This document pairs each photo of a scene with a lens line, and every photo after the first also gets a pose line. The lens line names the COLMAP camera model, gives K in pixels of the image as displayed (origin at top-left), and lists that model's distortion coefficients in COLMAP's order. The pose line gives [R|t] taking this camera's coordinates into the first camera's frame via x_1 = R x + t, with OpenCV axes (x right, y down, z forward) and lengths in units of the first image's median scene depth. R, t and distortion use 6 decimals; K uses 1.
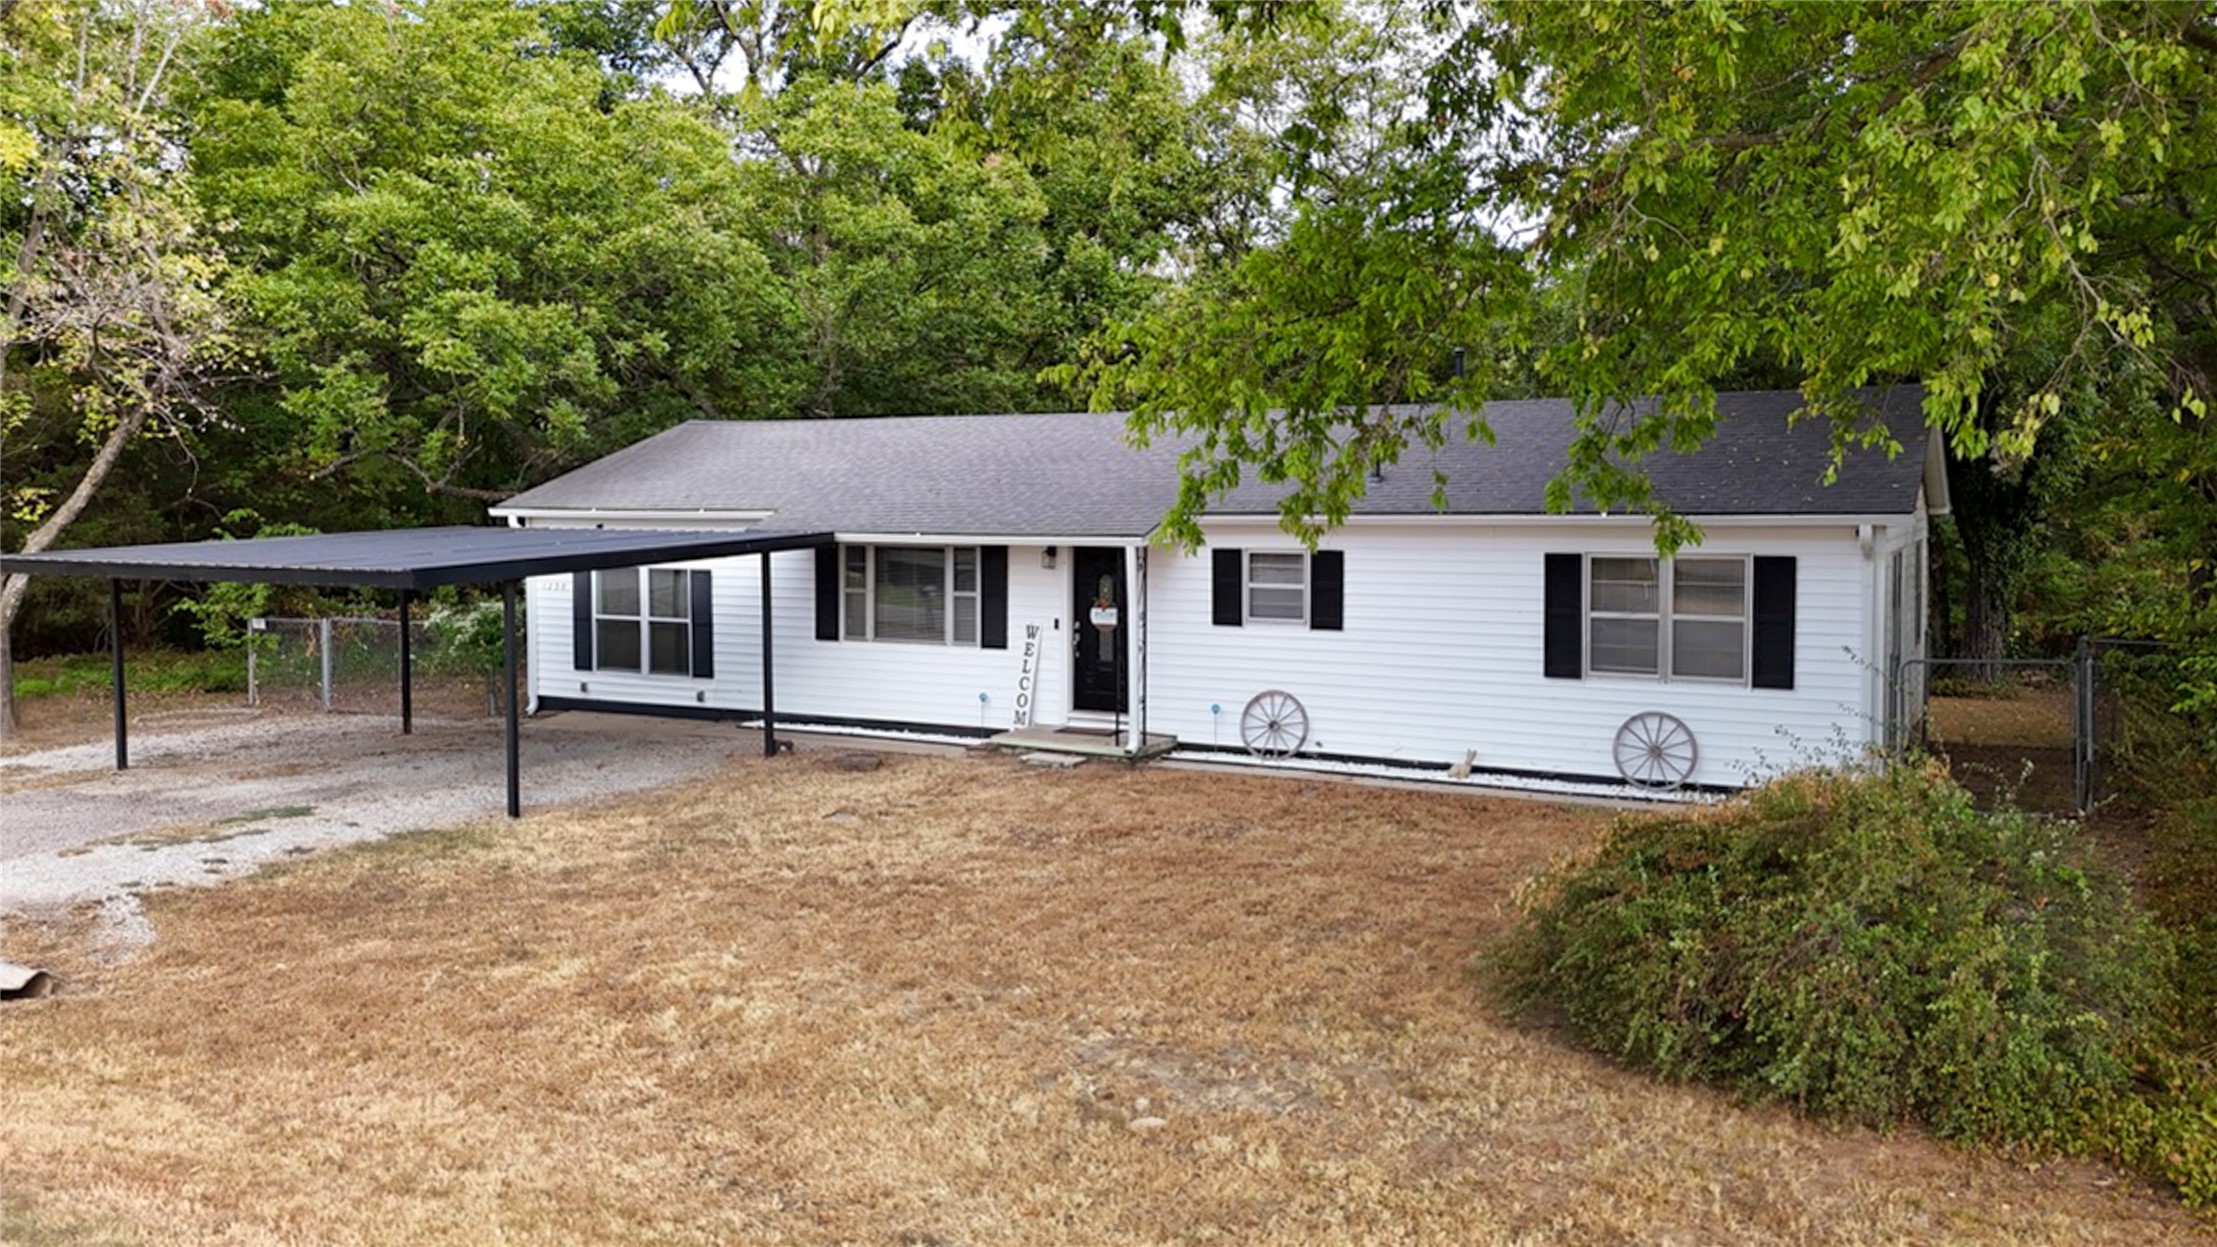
lens RADIAL K [[1639.6, 0, 1108.5], [0, 1639.6, 623.5], [0, 0, 1]] dist [0.080733, -0.087304]
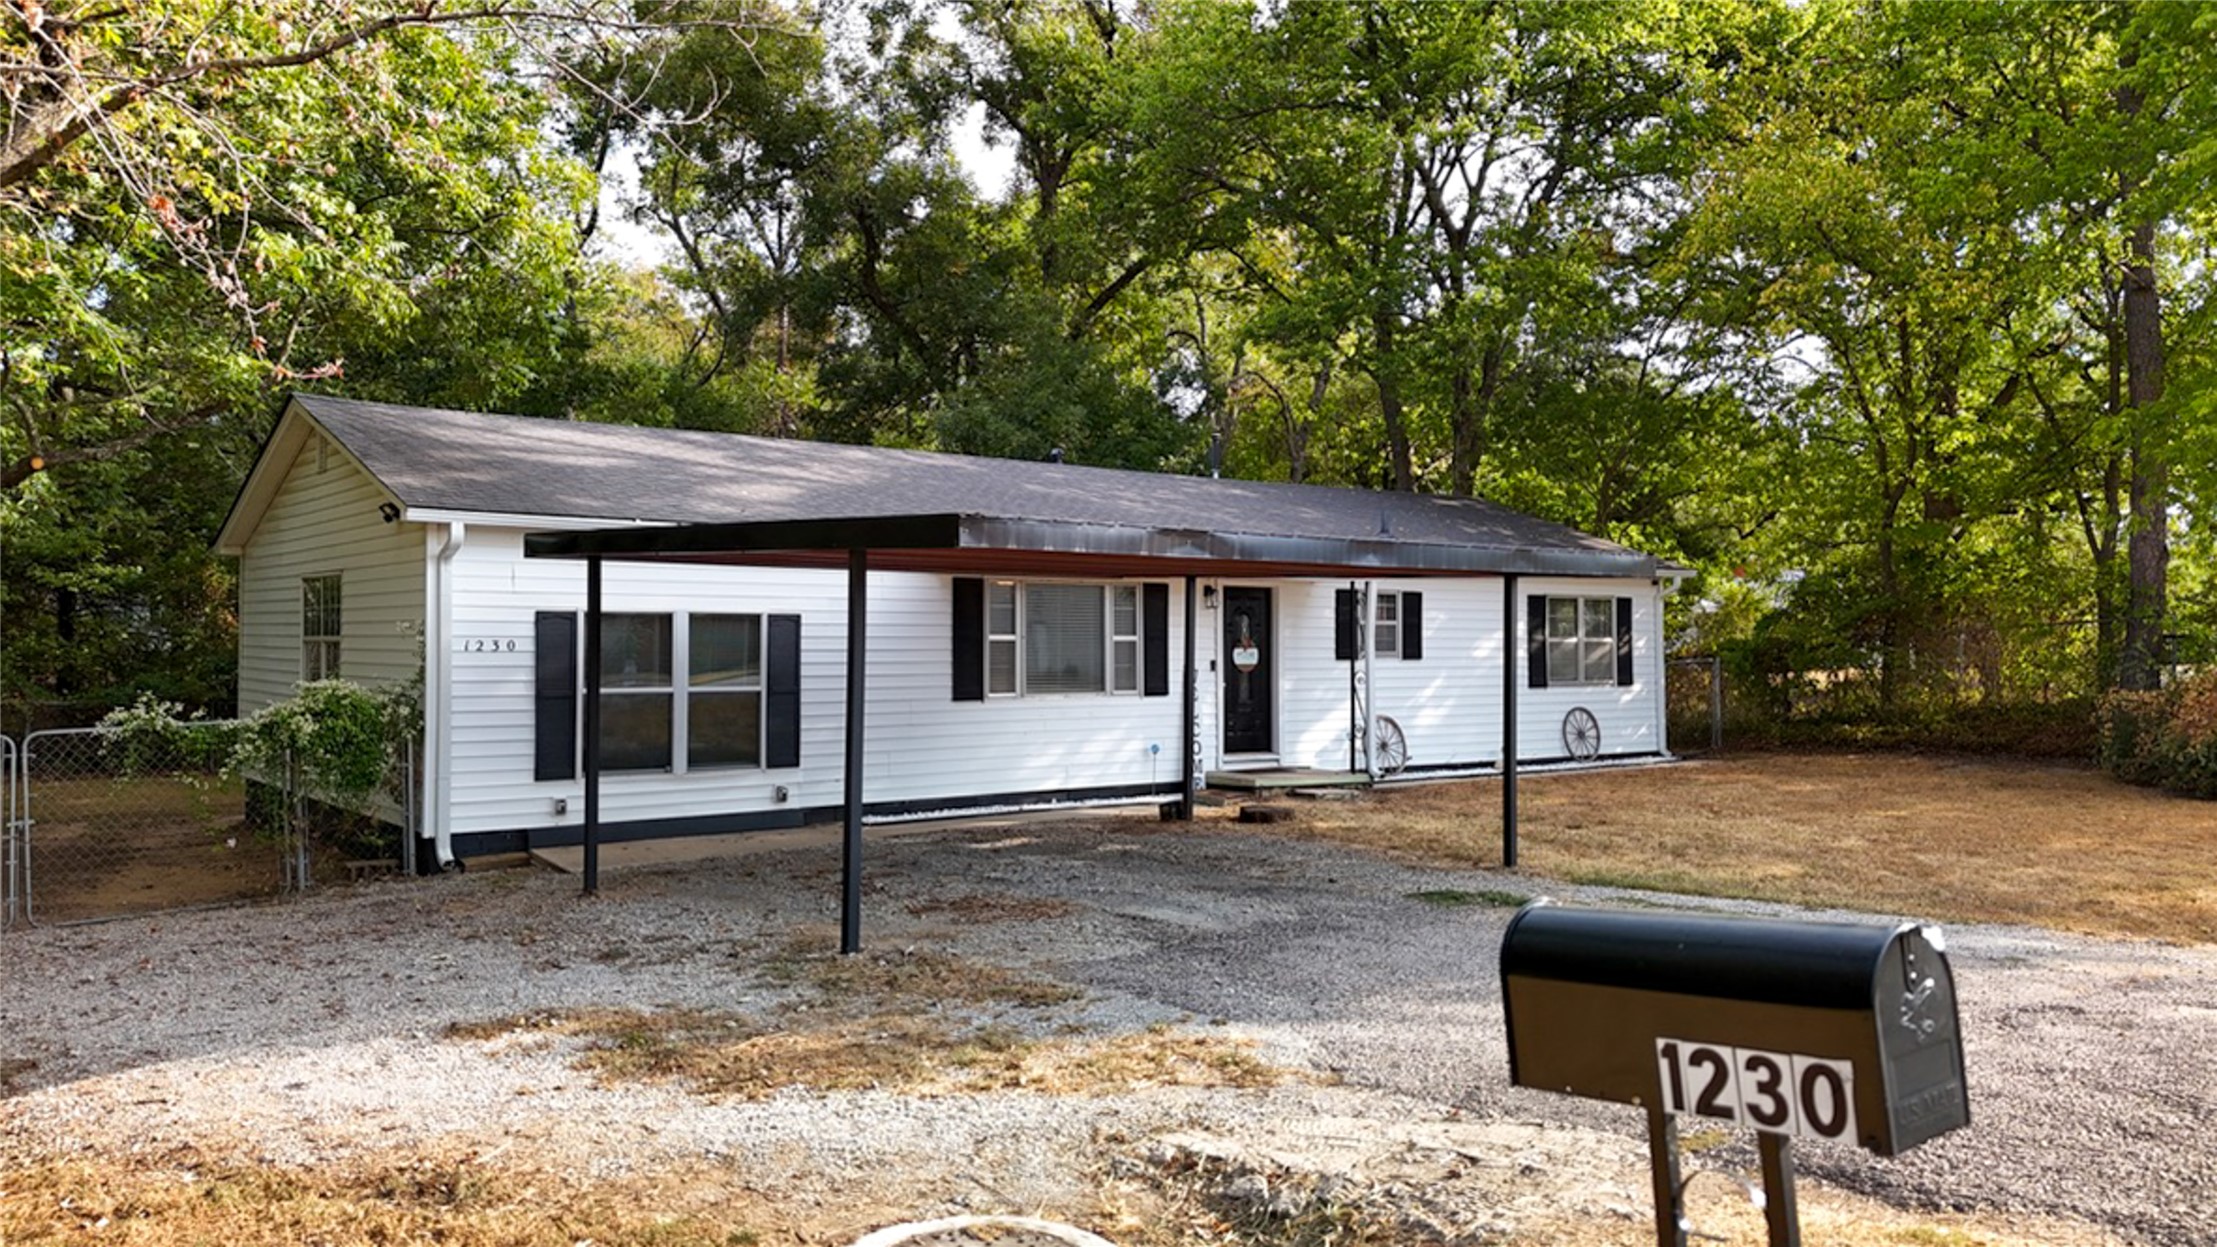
lens RADIAL K [[1639.6, 0, 1108.5], [0, 1639.6, 623.5], [0, 0, 1]] dist [0.080733, -0.087304]
pose [[0.406691, -0.014291, 0.913454, -0.962560], [0.034651, 0.999399, 0.000207, -0.027703], [-0.912908, 0.031568, 0.406942, 0.678944]]
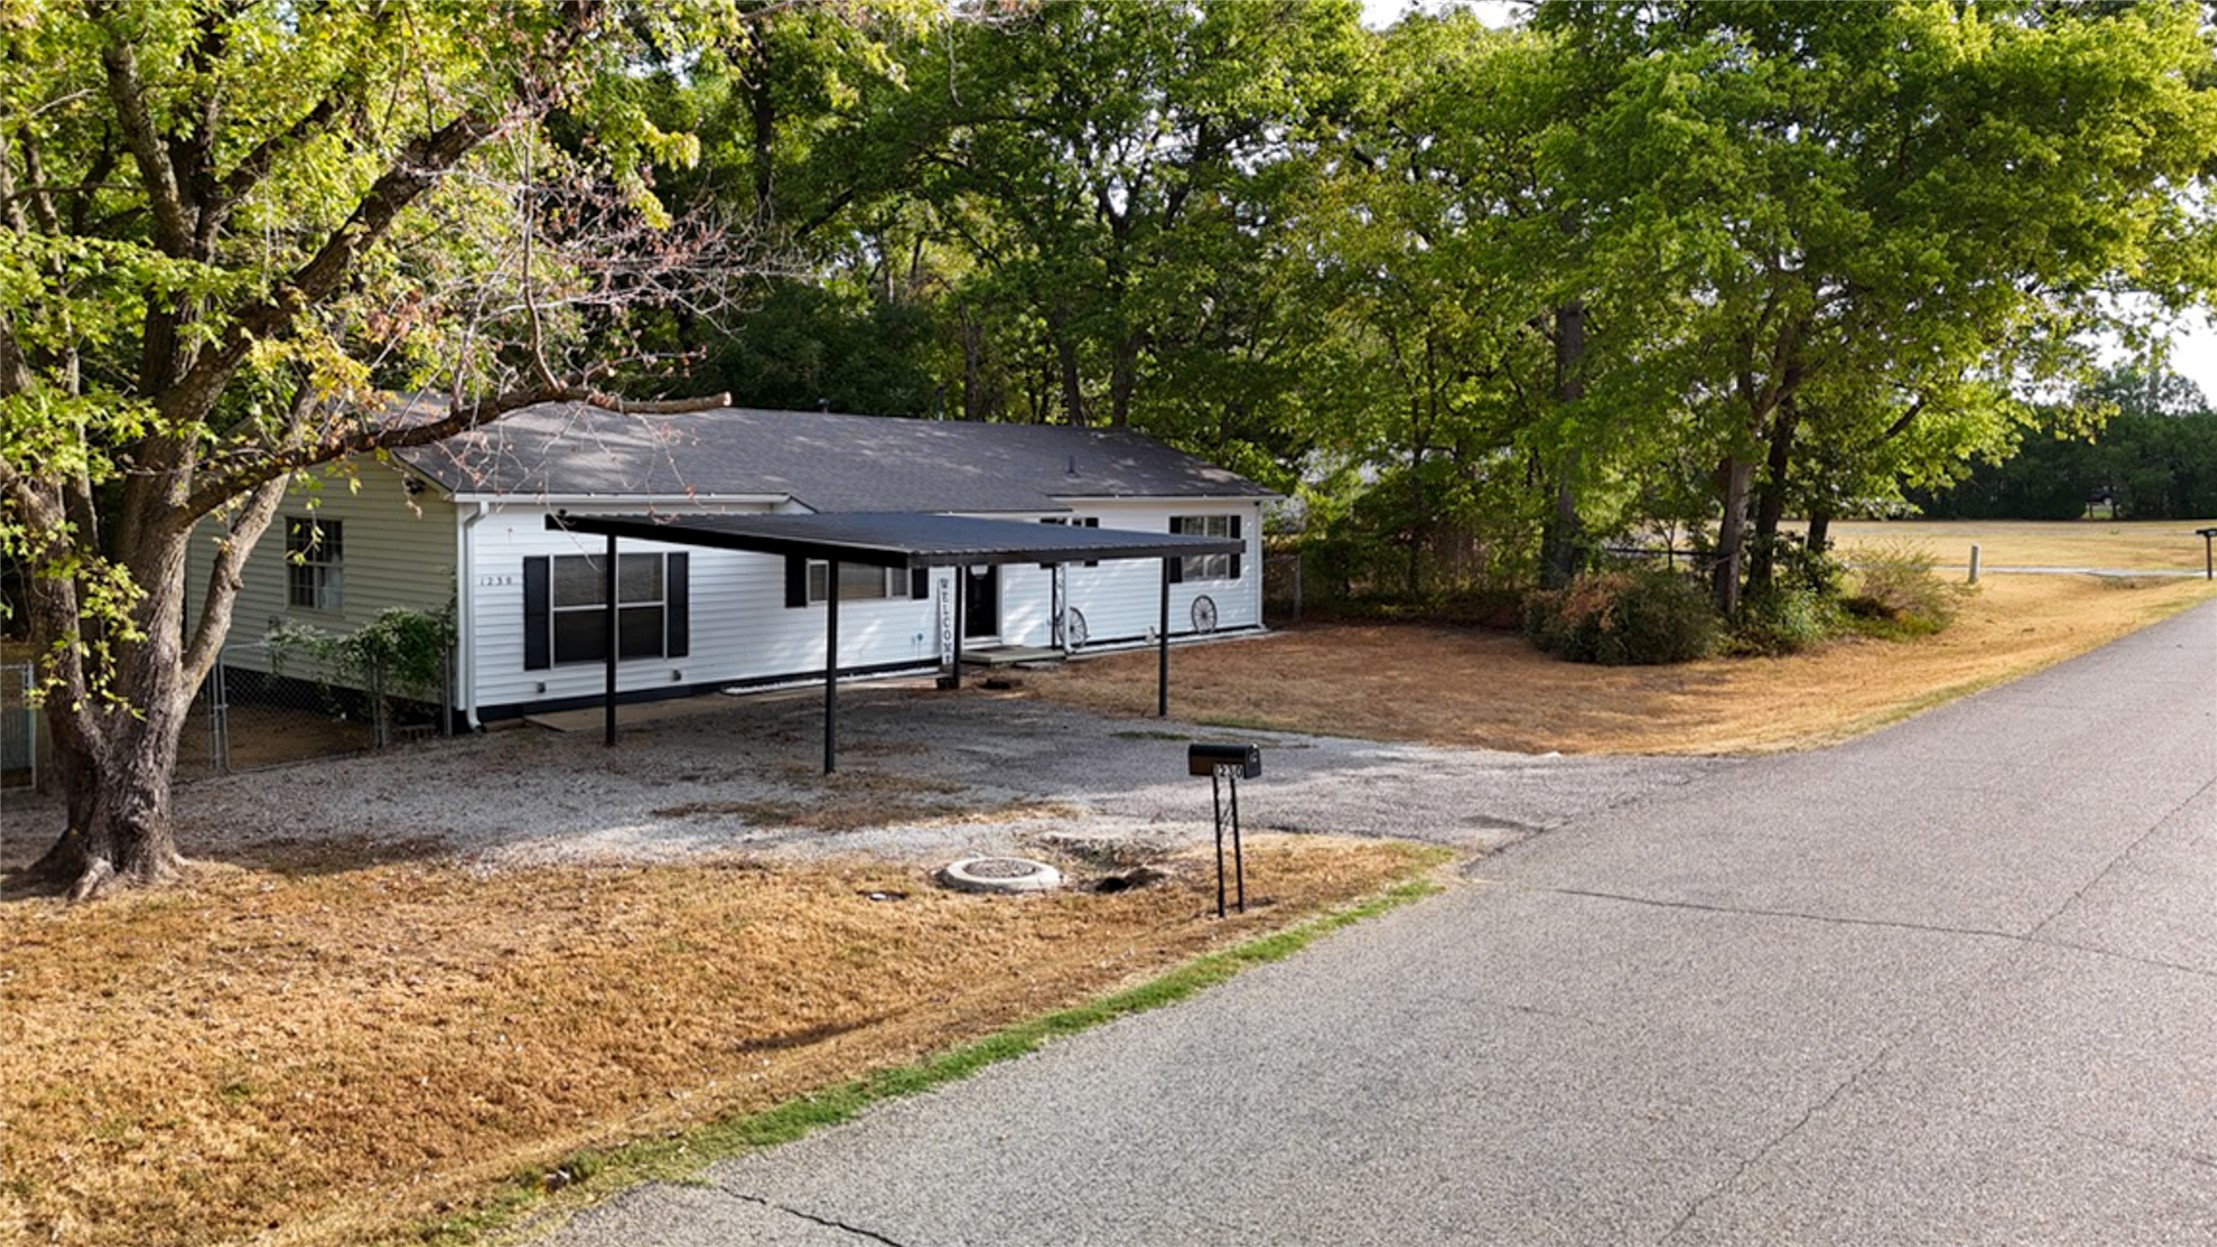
lens RADIAL K [[1639.6, 0, 1108.5], [0, 1639.6, 623.5], [0, 0, 1]] dist [0.080733, -0.087304]
pose [[0.198080, -0.107145, 0.974312, -1.381395], [0.019893, 0.994242, 0.105293, -0.104973], [-0.979984, -0.001475, 0.199071, 0.617991]]
